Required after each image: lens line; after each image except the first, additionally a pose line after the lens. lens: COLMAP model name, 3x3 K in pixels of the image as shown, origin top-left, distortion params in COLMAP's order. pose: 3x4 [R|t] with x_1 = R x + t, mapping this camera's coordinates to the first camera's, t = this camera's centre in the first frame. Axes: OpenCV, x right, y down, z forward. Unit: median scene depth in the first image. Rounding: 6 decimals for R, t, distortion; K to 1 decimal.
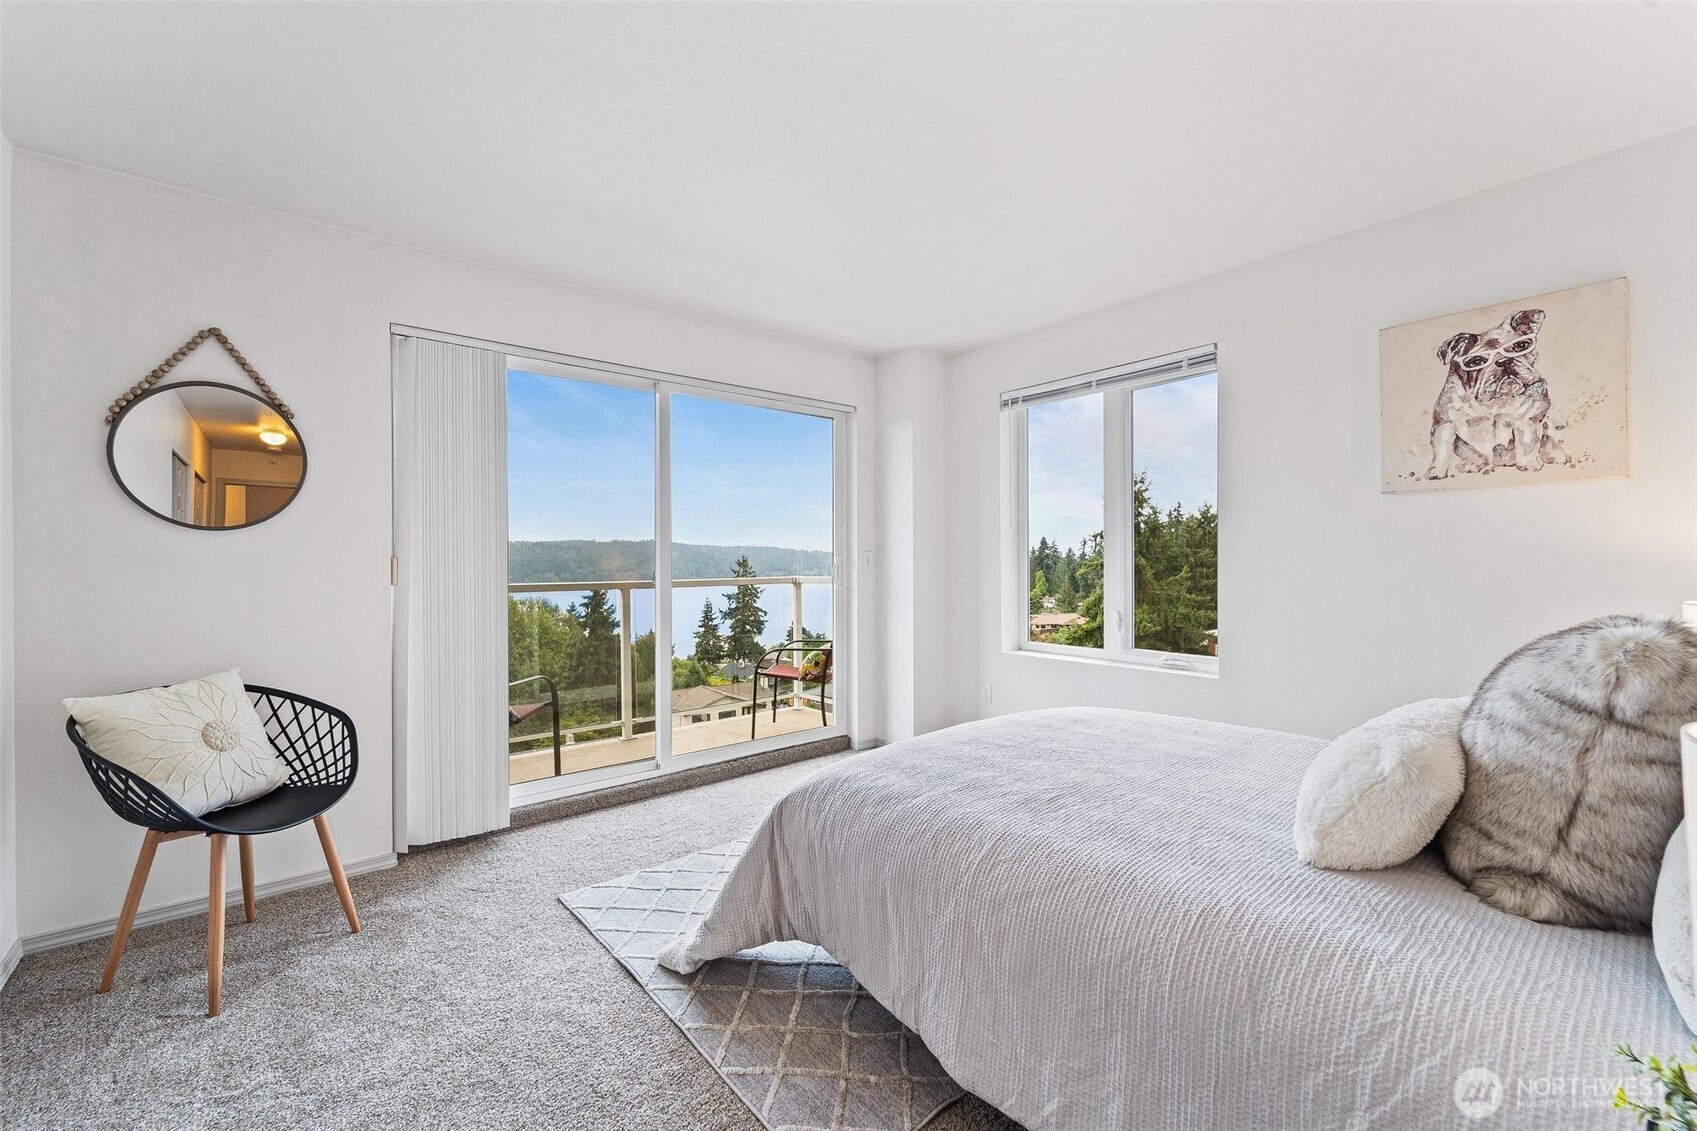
lens RADIAL K [[684.2, 0, 840.2], [0, 684.2, 569.2], [0, 0, 1]] dist [0.001592, -0.000204]
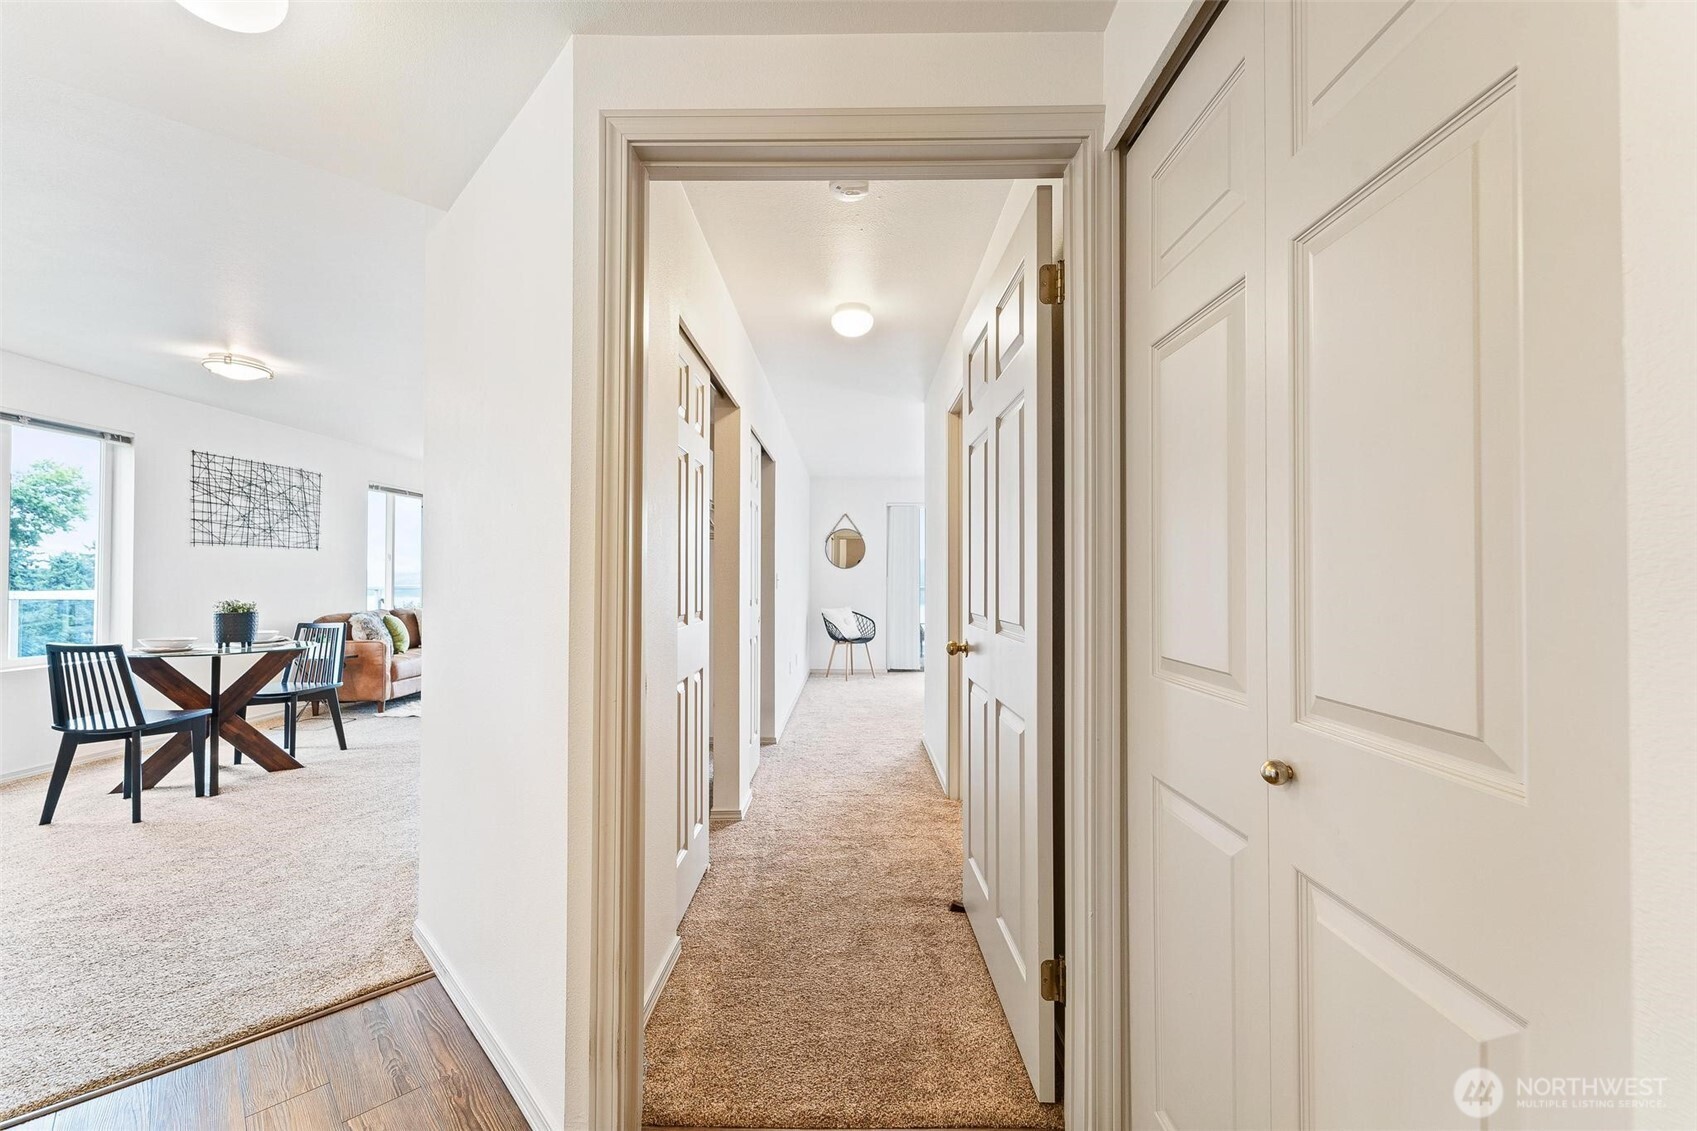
lens RADIAL K [[684.2, 0, 840.2], [0, 684.2, 569.2], [0, 0, 1]] dist [0.001592, -0.000204]
pose [[0.757397, -0.003384, -0.652945, 1.463167], [-0.012886, 0.999714, -0.020129, 0.011419], [0.652827, 0.023659, 0.757137, -1.801121]]
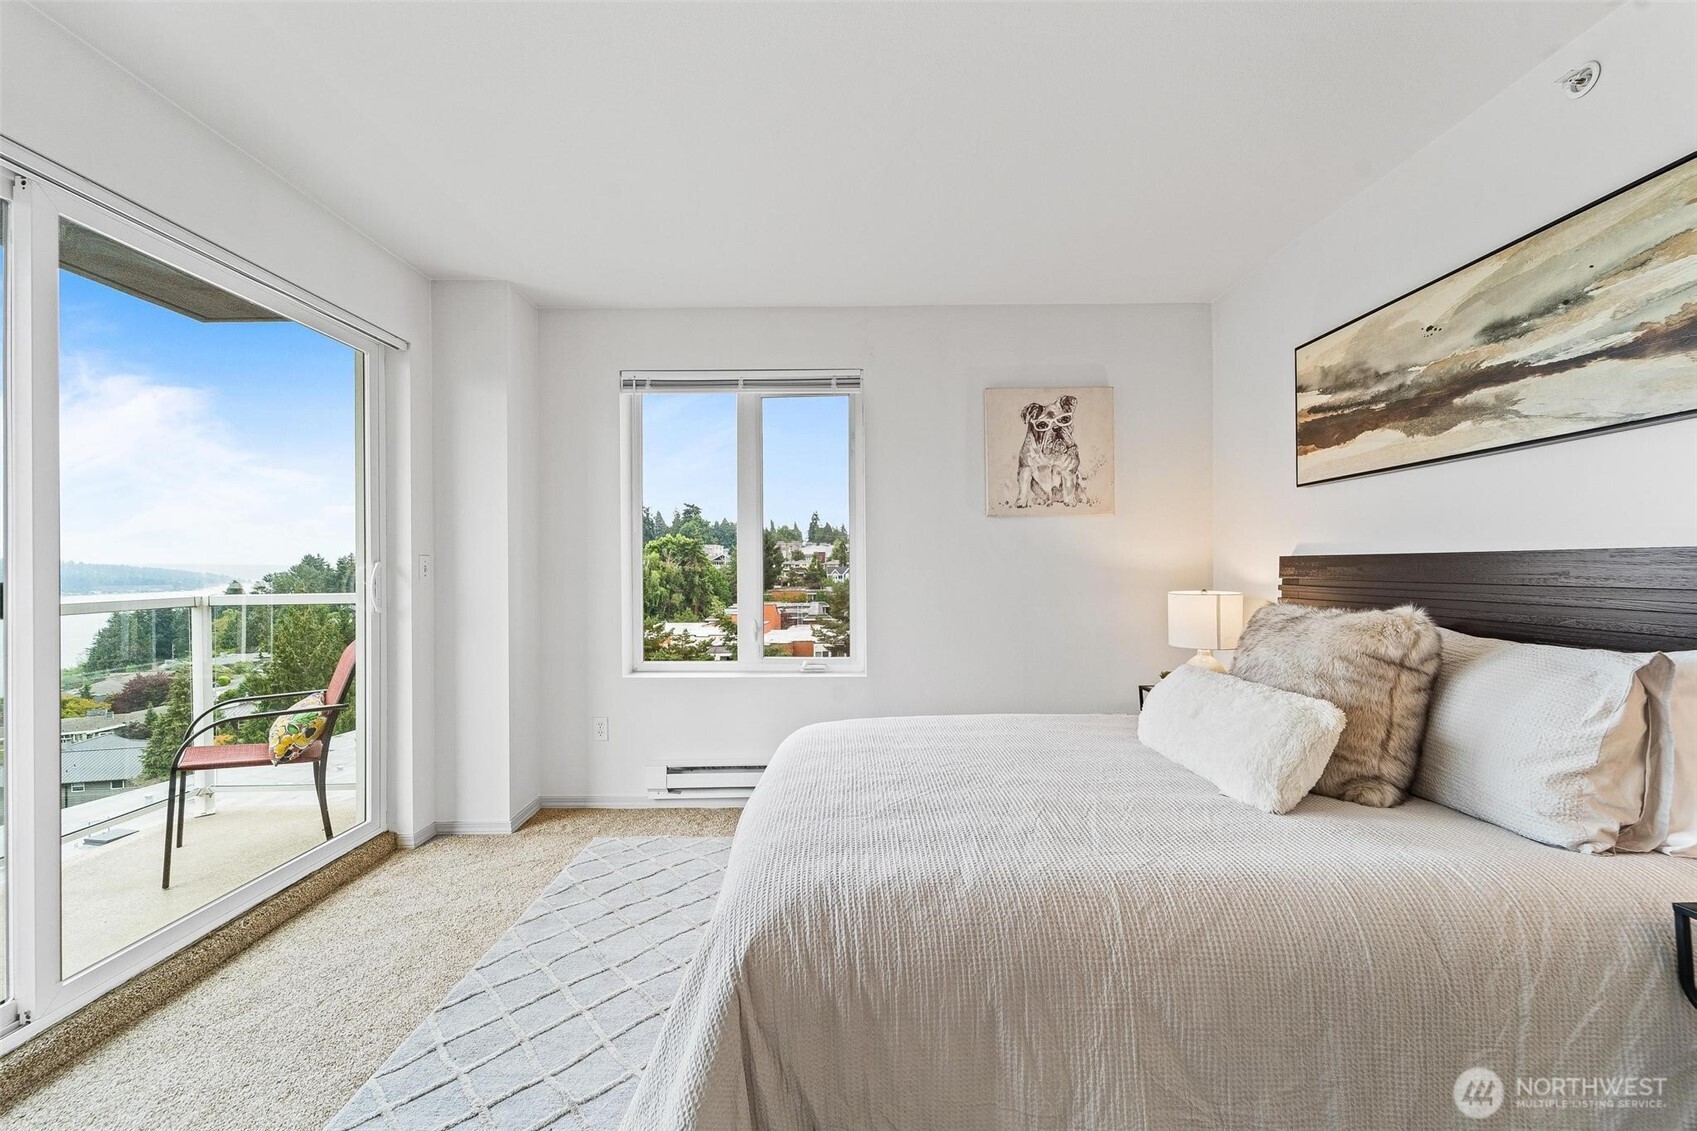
lens RADIAL K [[684.2, 0, 840.2], [0, 684.2, 569.2], [0, 0, 1]] dist [0.001592, -0.000204]
pose [[0.640694, -0.000840, 0.767796, -0.407842], [0.010790, 0.999910, -0.007910, -0.003943], [-0.767721, 0.013353, 0.640645, 0.431296]]
